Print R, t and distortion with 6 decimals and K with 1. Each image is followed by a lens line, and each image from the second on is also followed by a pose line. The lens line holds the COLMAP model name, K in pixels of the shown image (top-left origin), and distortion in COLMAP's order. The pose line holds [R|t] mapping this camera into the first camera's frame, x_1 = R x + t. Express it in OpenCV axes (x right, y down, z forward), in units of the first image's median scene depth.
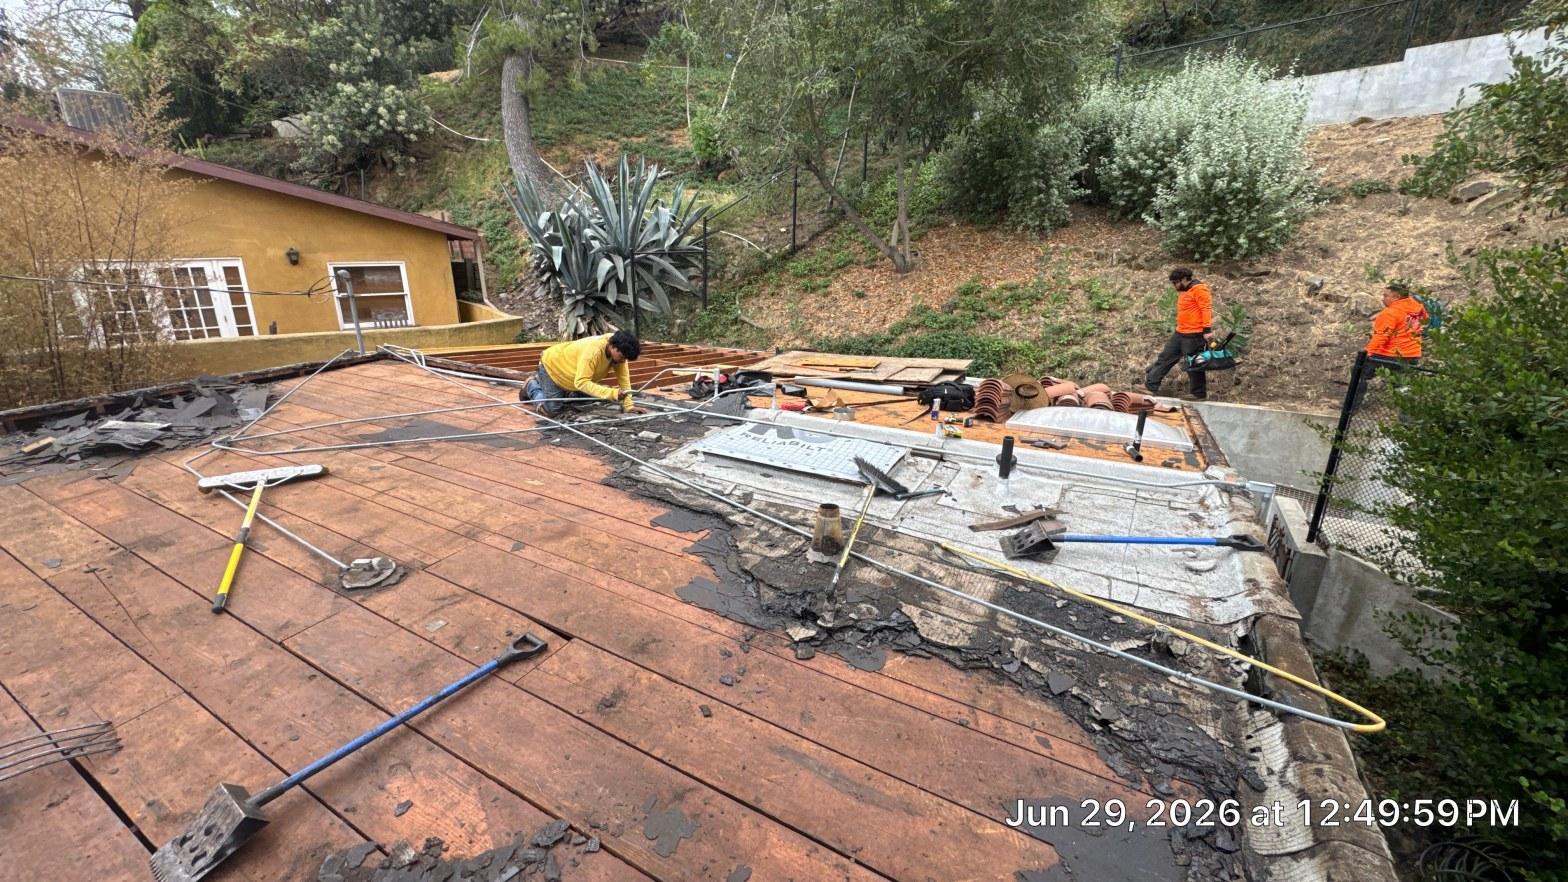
lens RADIAL K [[622.5, 0, 783.1], [0, 622.5, 439.3], [0, 0, 1]] dist [-0.003925, -0.000262]
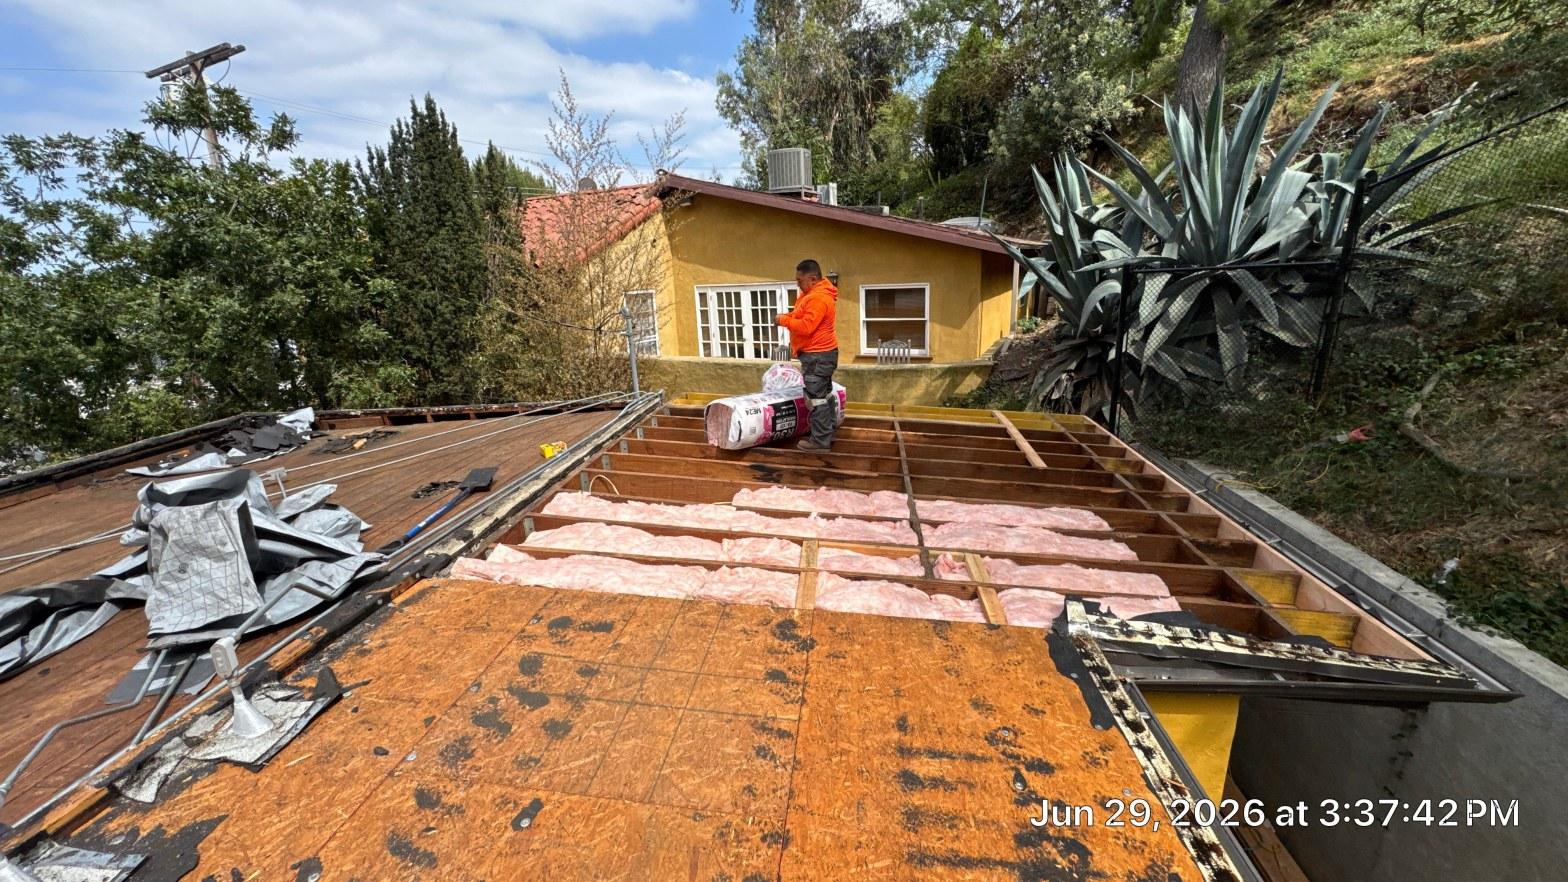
lens RADIAL K [[622.5, 0, 783.1], [0, 622.5, 439.3], [0, 0, 1]] dist [-0.003925, -0.000262]
pose [[0.379698, 0.226434, -0.896971, 0.127296], [-0.231698, 0.961957, 0.144759, -0.143544], [0.895626, 0.152862, 0.417717, 0.452673]]
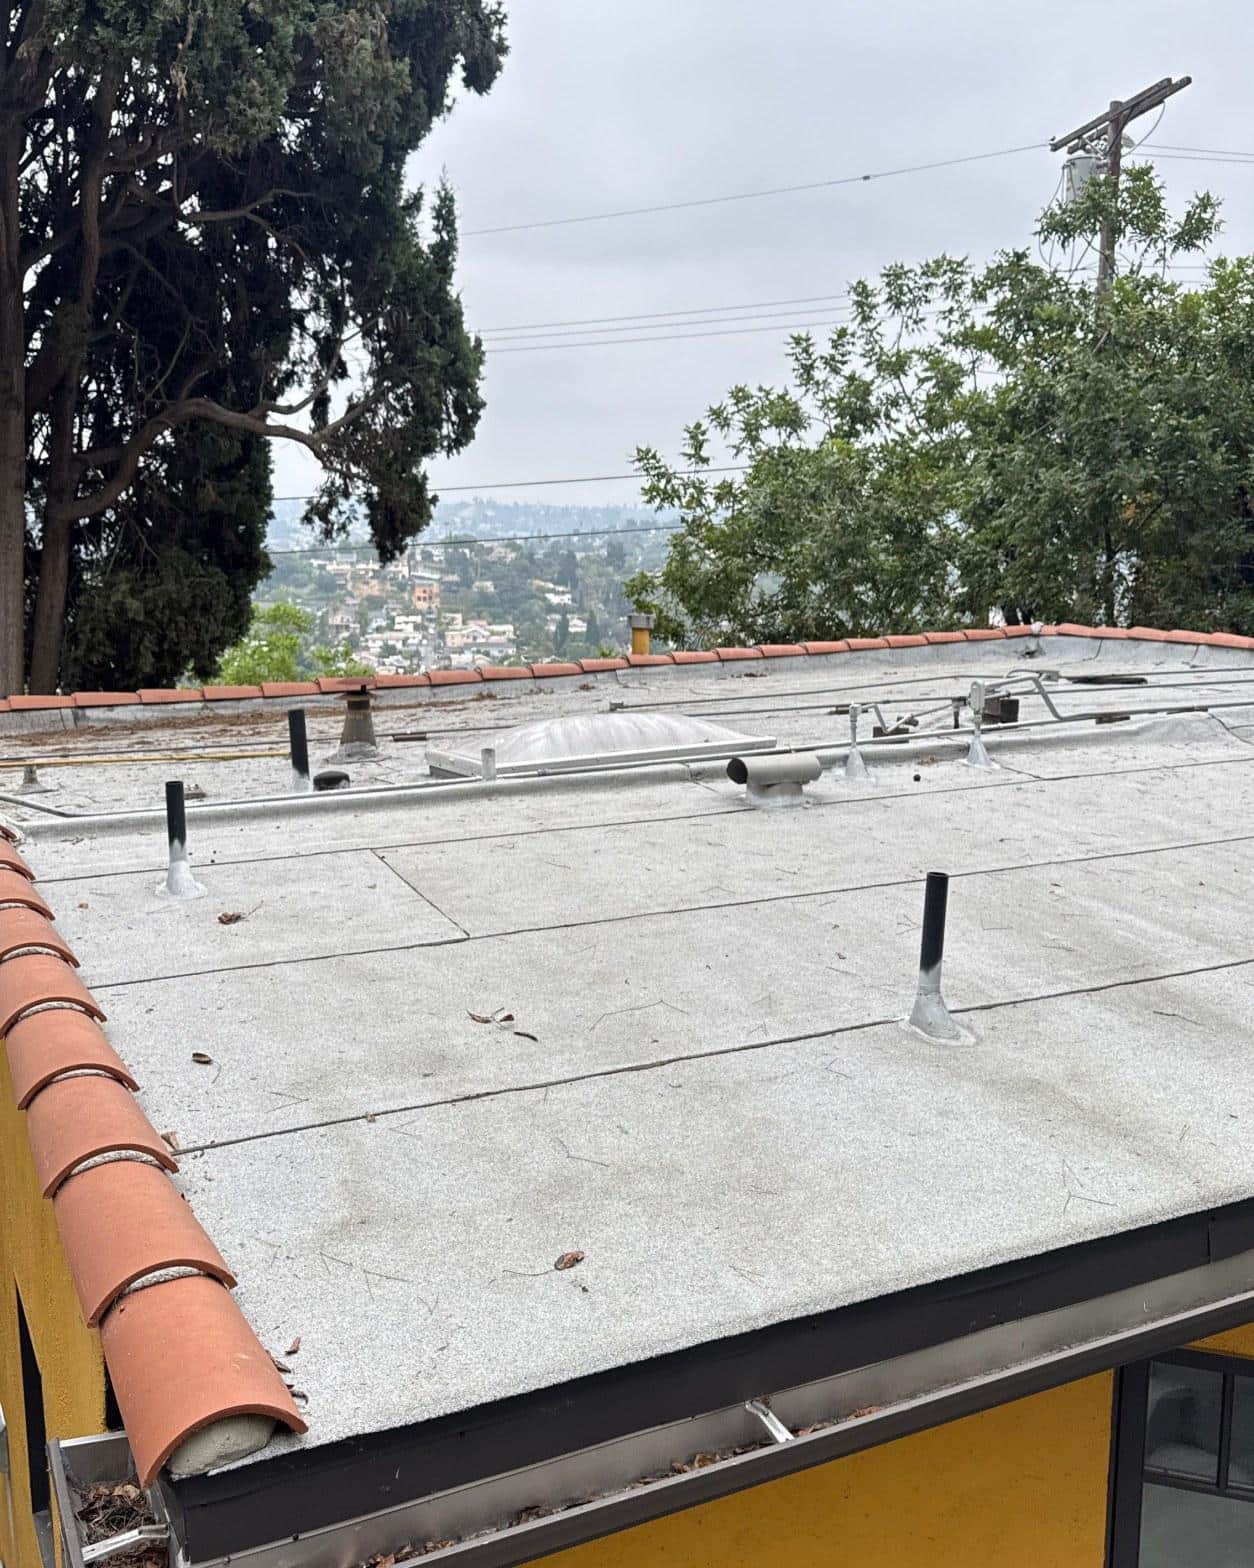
lens RADIAL K [[1557.8, 0, 614.8], [0, 1557.8, 785.8], [0, 0, 1]] dist [0.173535, -0.391252]
pose [[-0.566075, 0.136085, -0.813044, 0.400706], [-0.241098, 0.915825, 0.321150, -0.140614], [0.788309, 0.377818, -0.485616, 0.554215]]
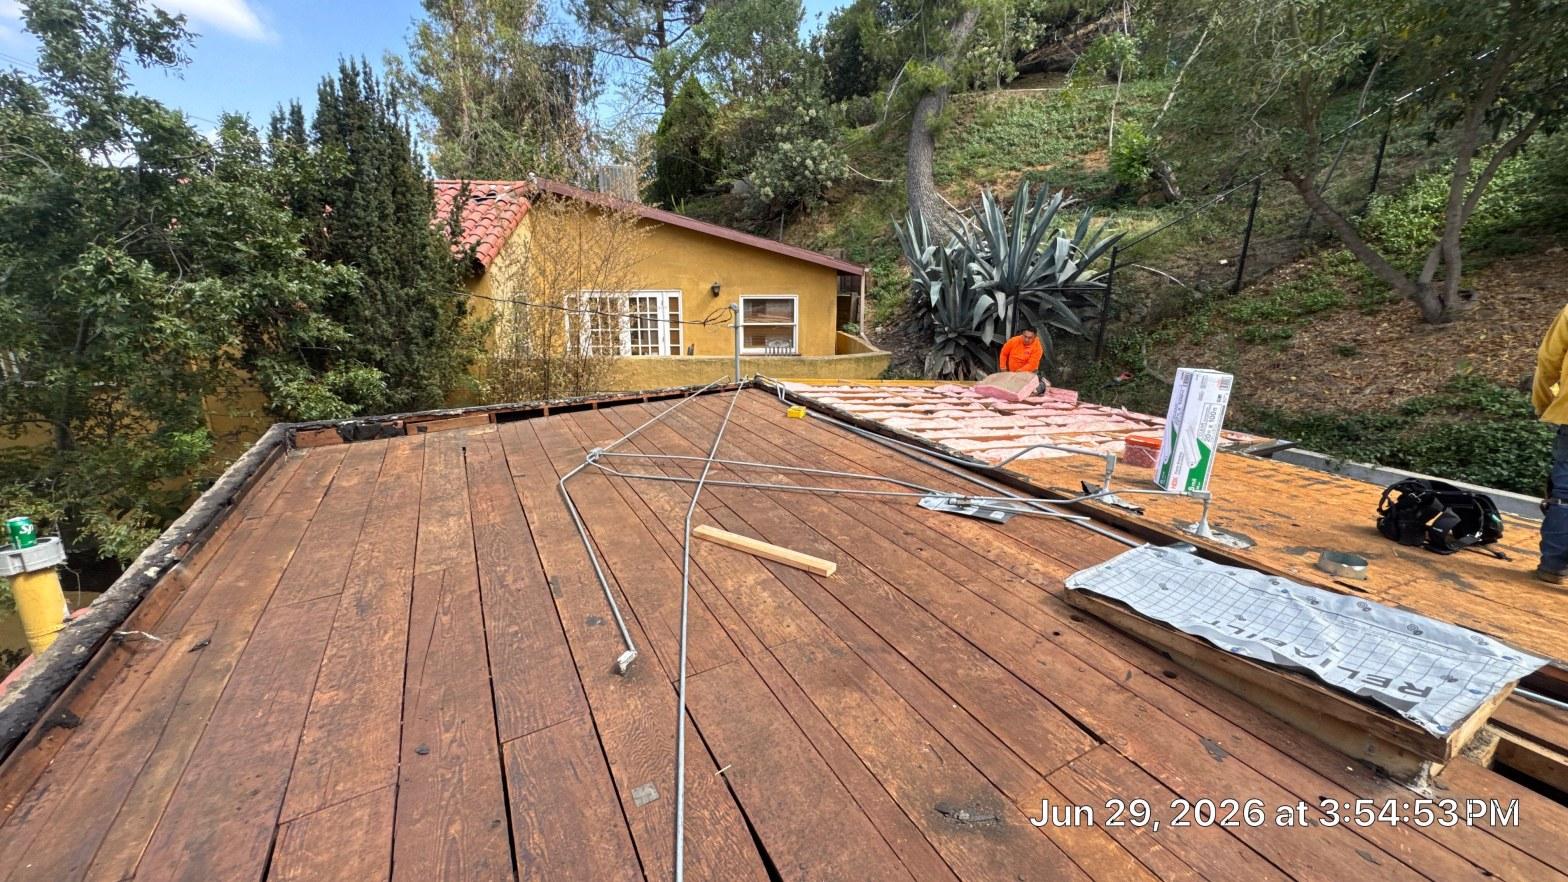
lens RADIAL K [[622.5, 0, 783.1], [0, 622.5, 439.3], [0, 0, 1]] dist [-0.003925, -0.000262]
pose [[0.835894, 0.136974, -0.531526, -0.019276], [-0.164862, 0.986303, -0.005098, -0.025677], [0.523548, 0.091890, 0.847027, 0.082874]]
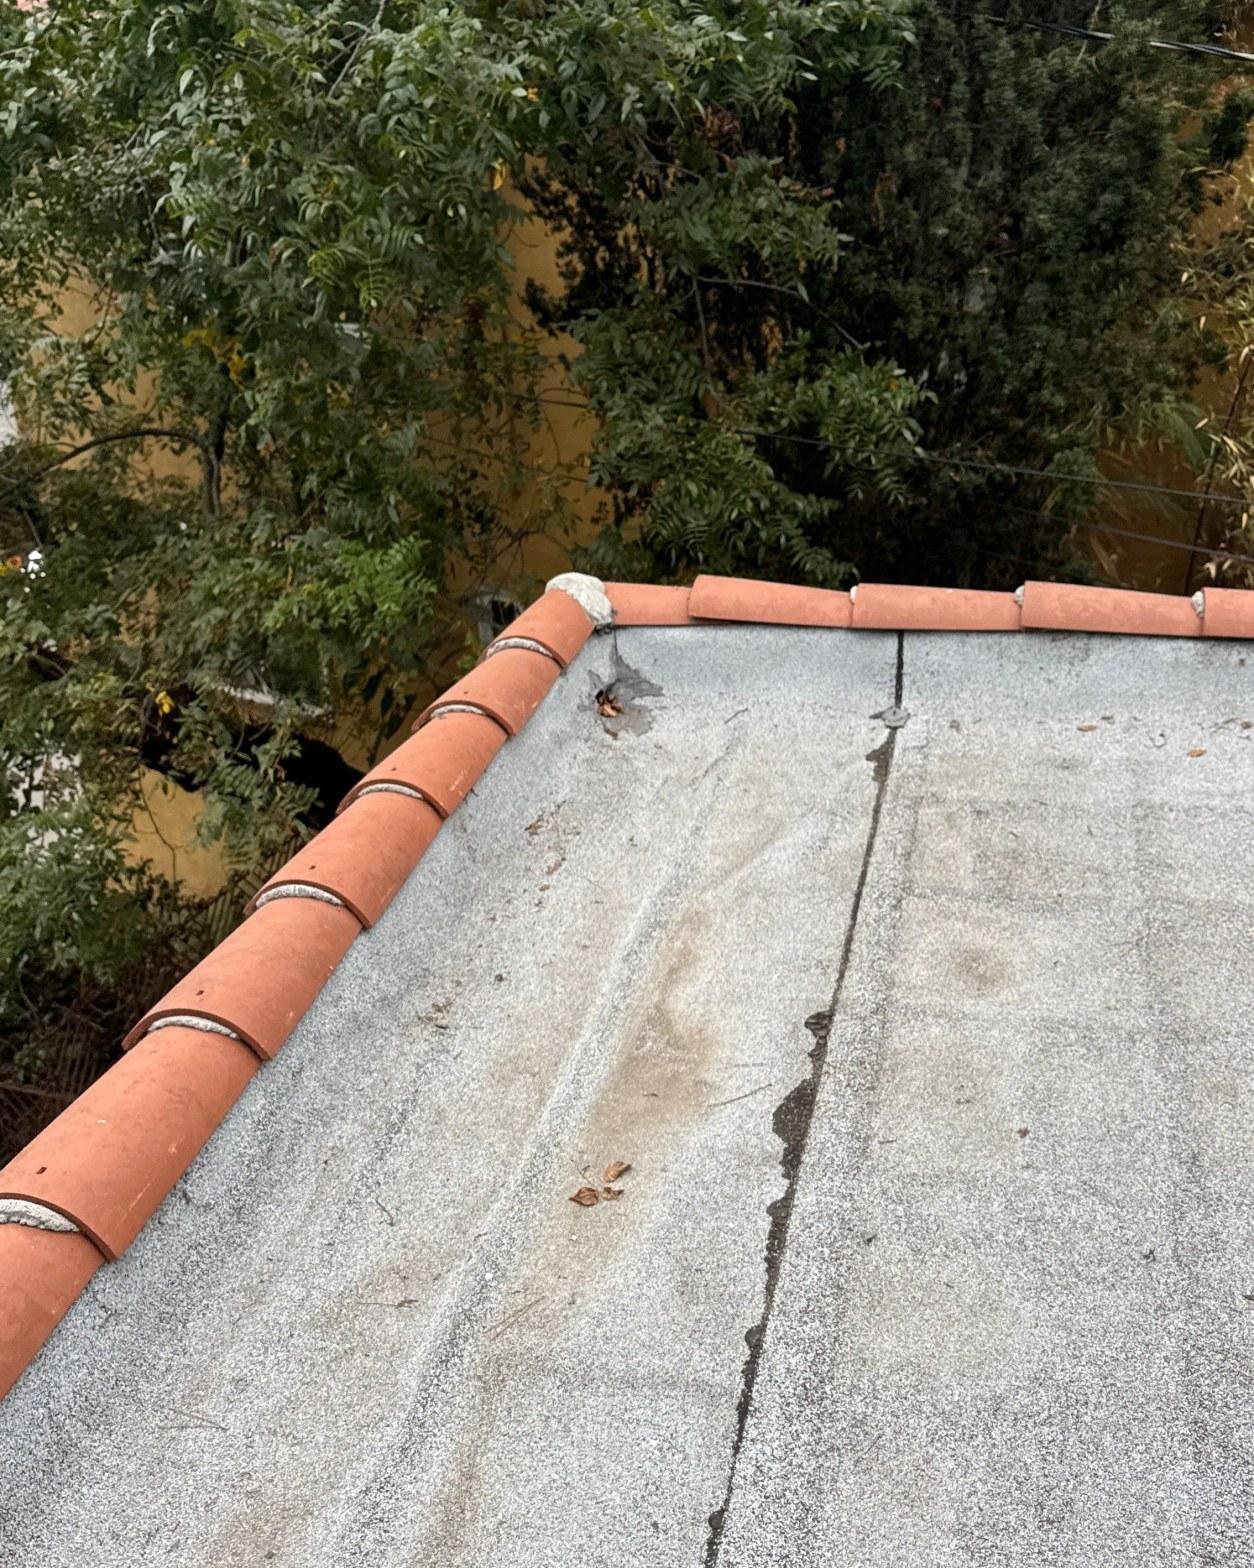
lens RADIAL K [[1557.8, 0, 614.8], [0, 1557.8, 785.8], [0, 0, 1]] dist [0.173535, -0.391252]
pose [[0.238297, 0.380703, -0.893465, -0.261129], [-0.263276, 0.910842, 0.317888, -0.042738], [0.934826, 0.159476, 0.317281, 0.185835]]
